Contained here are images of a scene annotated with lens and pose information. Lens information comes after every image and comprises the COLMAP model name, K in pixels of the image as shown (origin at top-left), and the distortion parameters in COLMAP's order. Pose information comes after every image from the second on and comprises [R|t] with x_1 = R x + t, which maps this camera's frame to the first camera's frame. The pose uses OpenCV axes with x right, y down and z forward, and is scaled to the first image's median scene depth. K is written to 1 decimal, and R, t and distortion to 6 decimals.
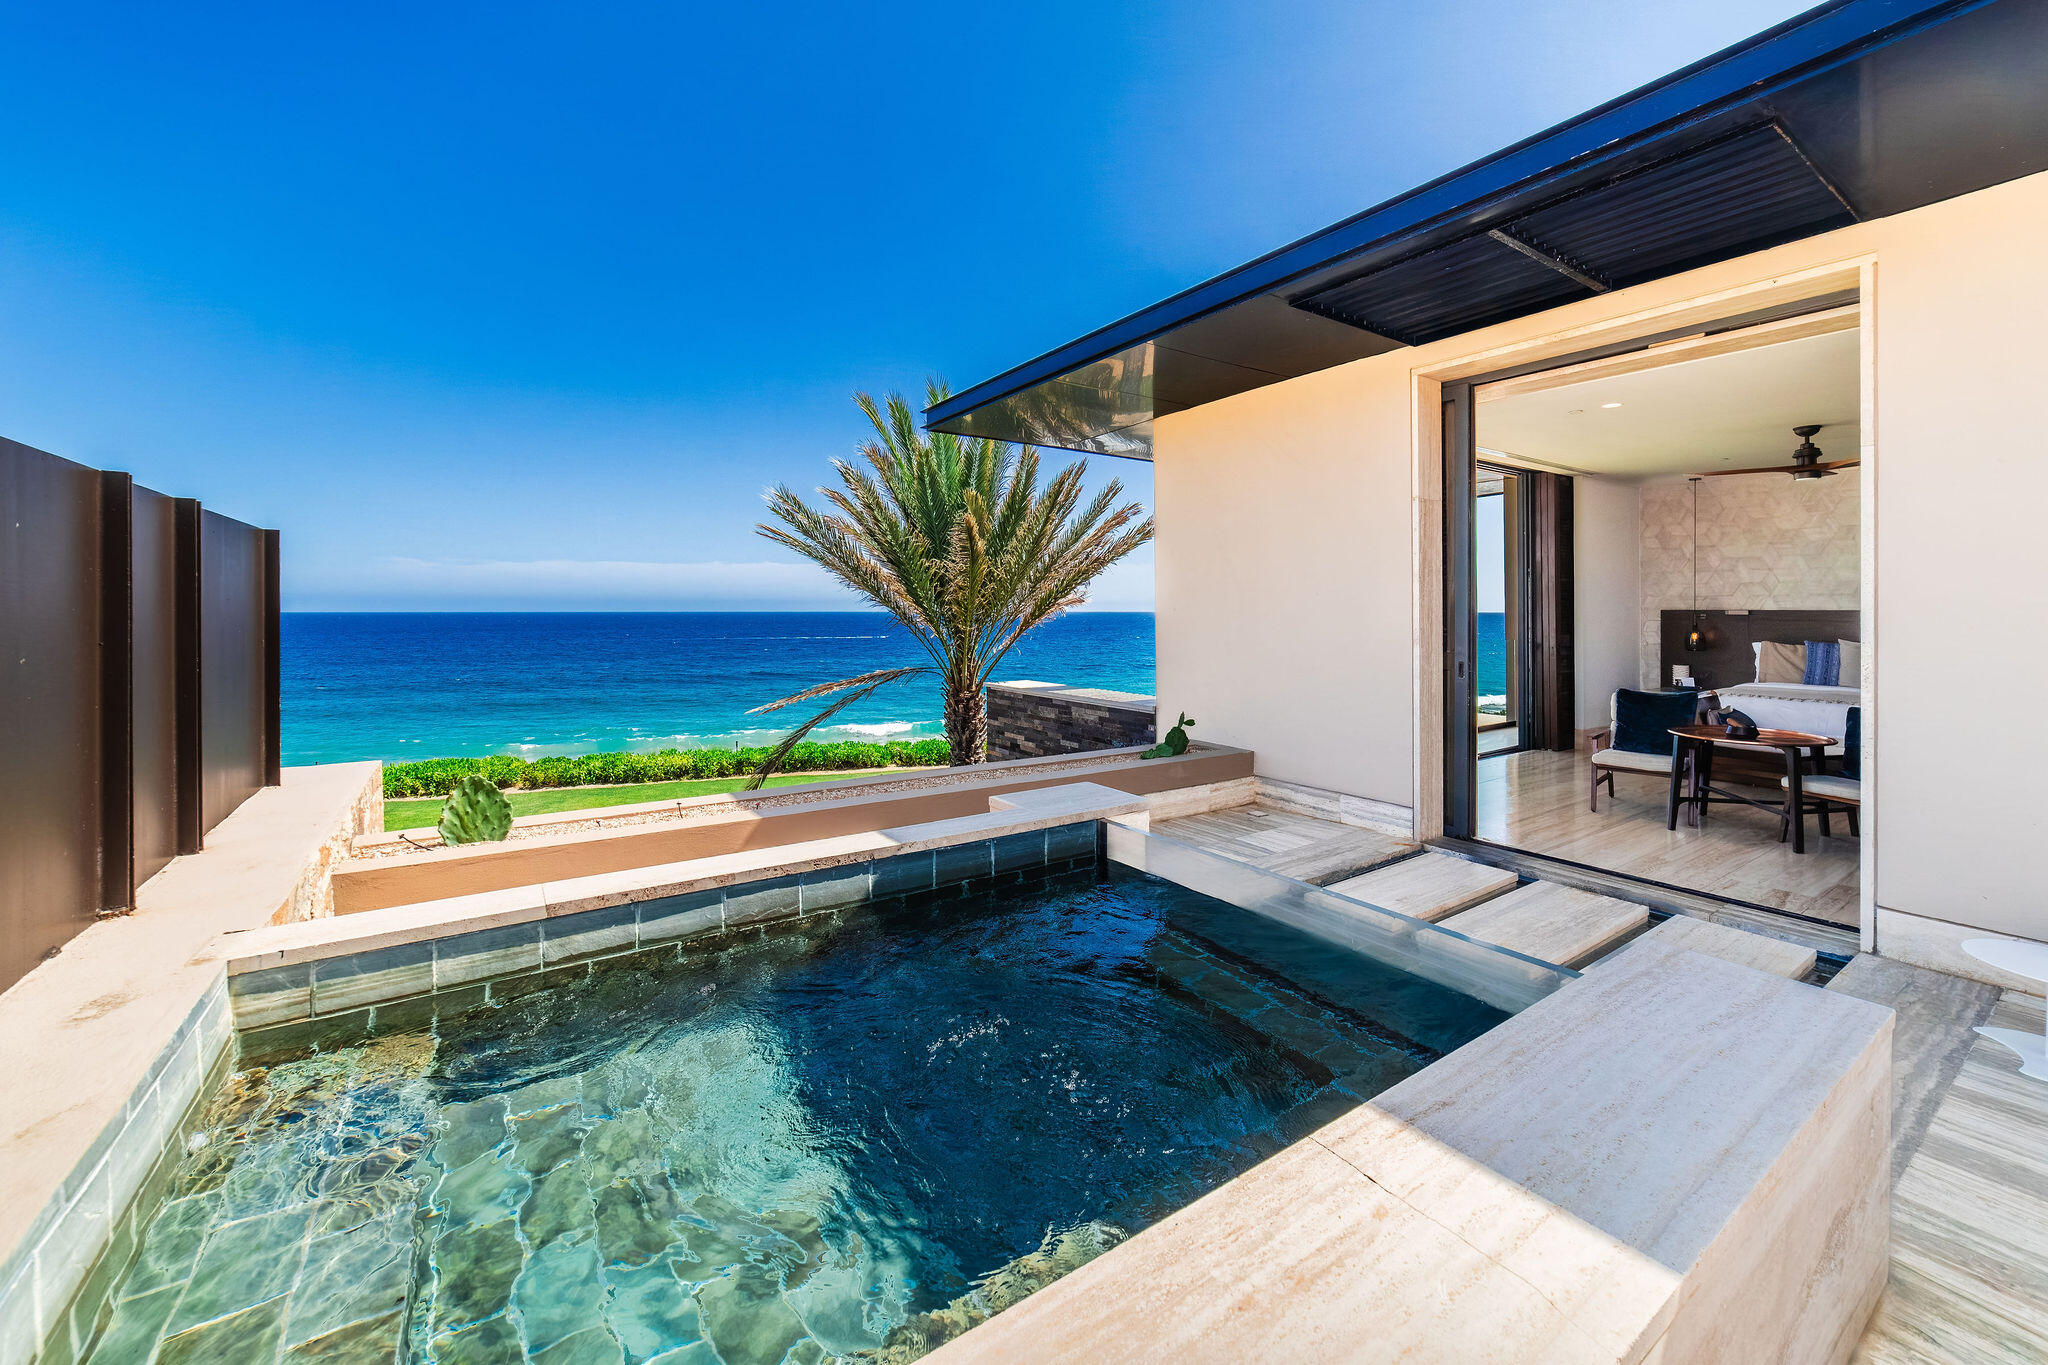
lens RADIAL K [[810.5, 0, 1059.0], [0, 810.5, 615.2], [0, 0, 1]] dist [-0.012218, 0.003965]
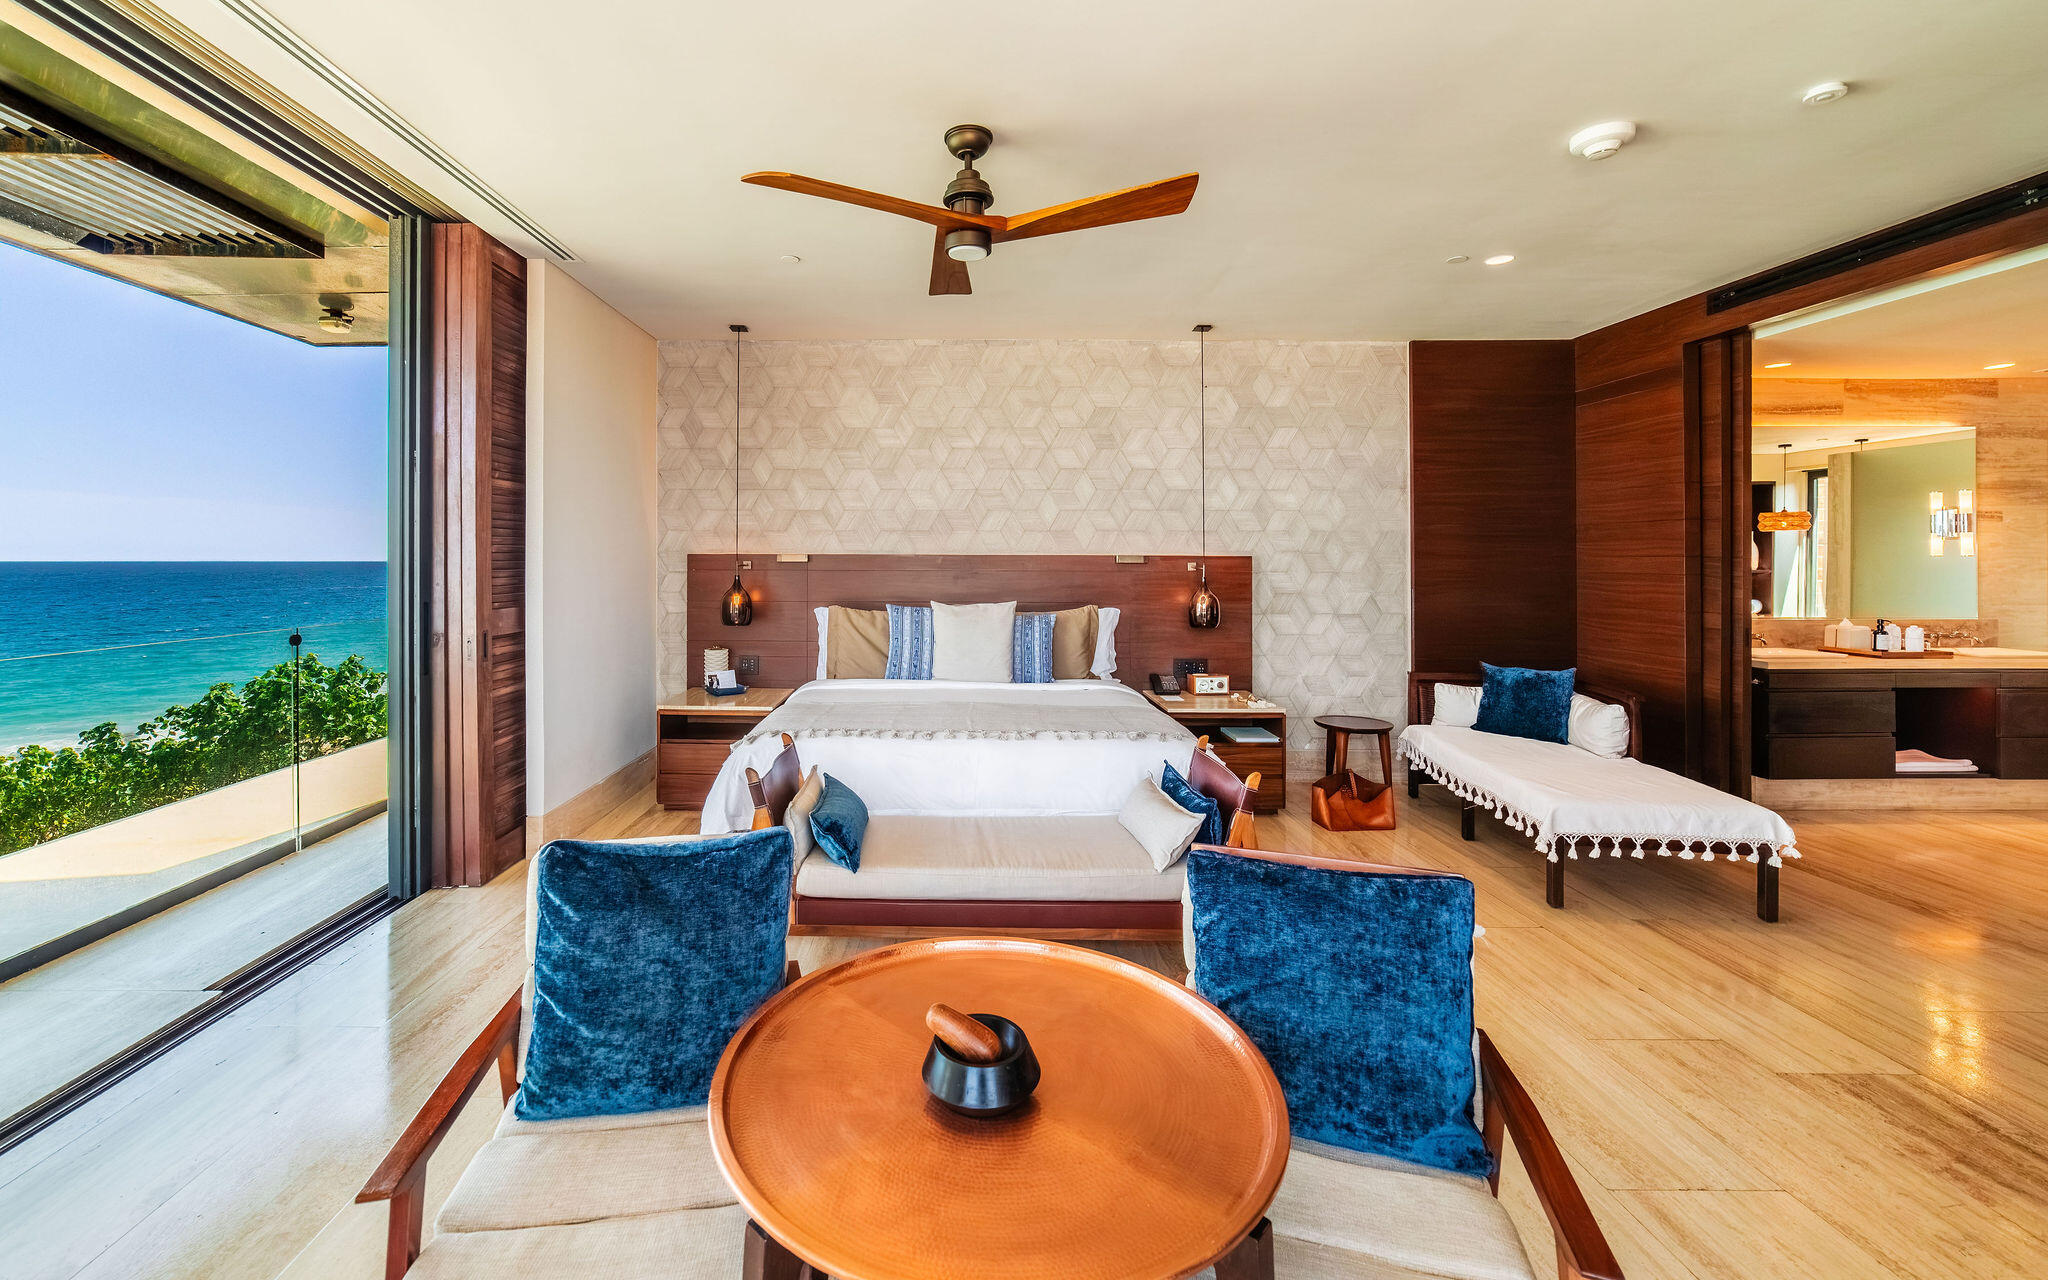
lens RADIAL K [[826.1, 0, 944.3], [0, 826.1, 545.1], [0, 0, 1]] dist [-0.011121, 0.001551]
pose [[0.590910, 0.013538, 0.806624, 0.405716], [0.000748, 0.999850, -0.017329, -0.002475], [-0.806737, 0.010843, 0.590811, 0.538007]]
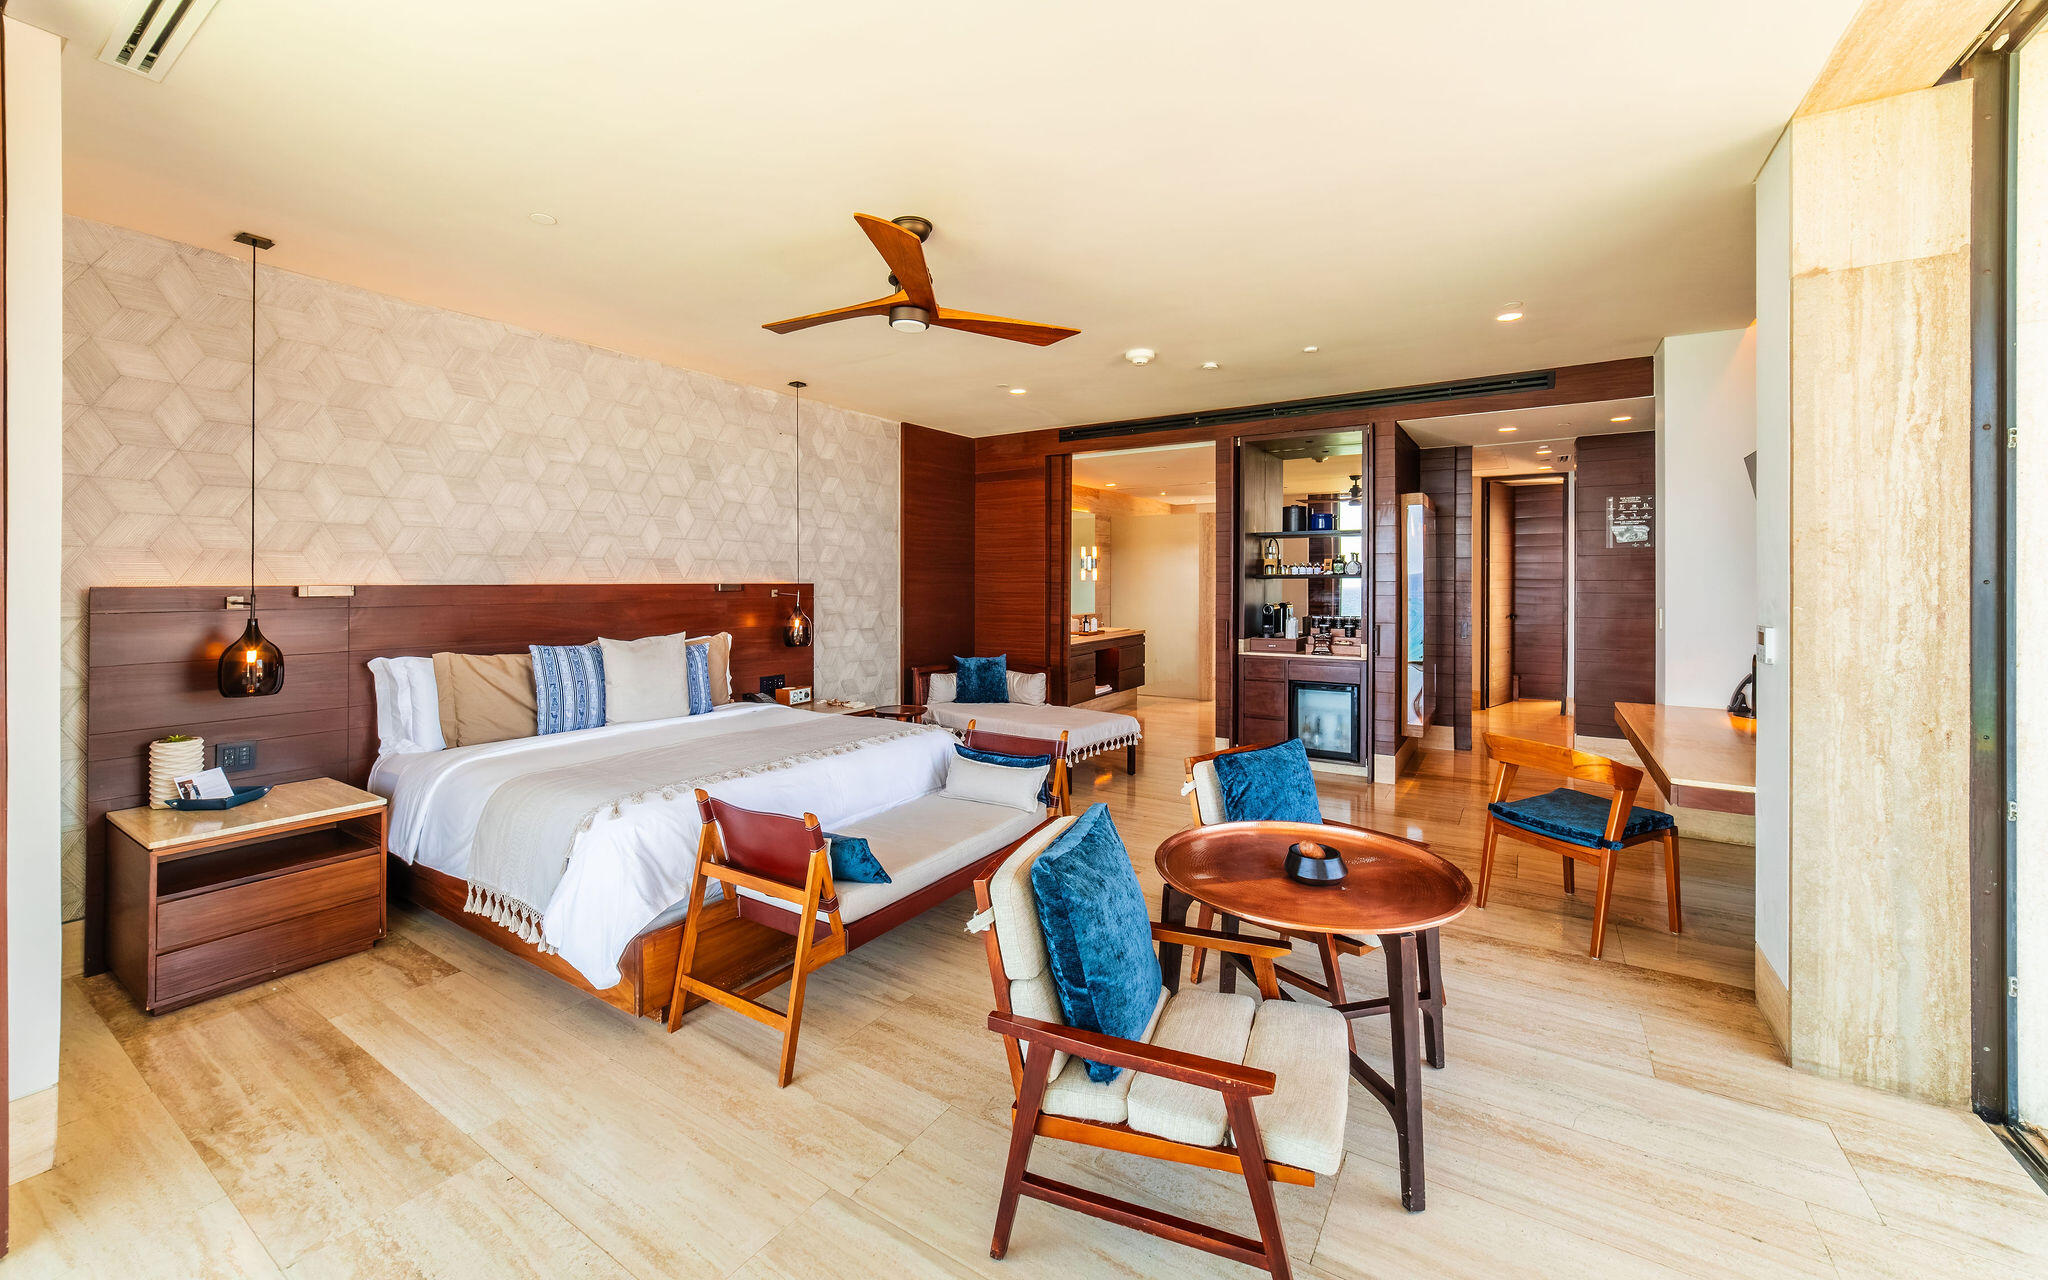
lens RADIAL K [[801.3, 0, 1011.8], [0, 801.3, 572.3], [0, 0, 1]] dist [-0.007192, 0.003009]
pose [[-0.363292, 0.008431, 0.931637, 0.316742], [0.004960, 0.999962, -0.007115, -0.008682], [-0.931662, 0.002036, -0.363320, 0.813641]]
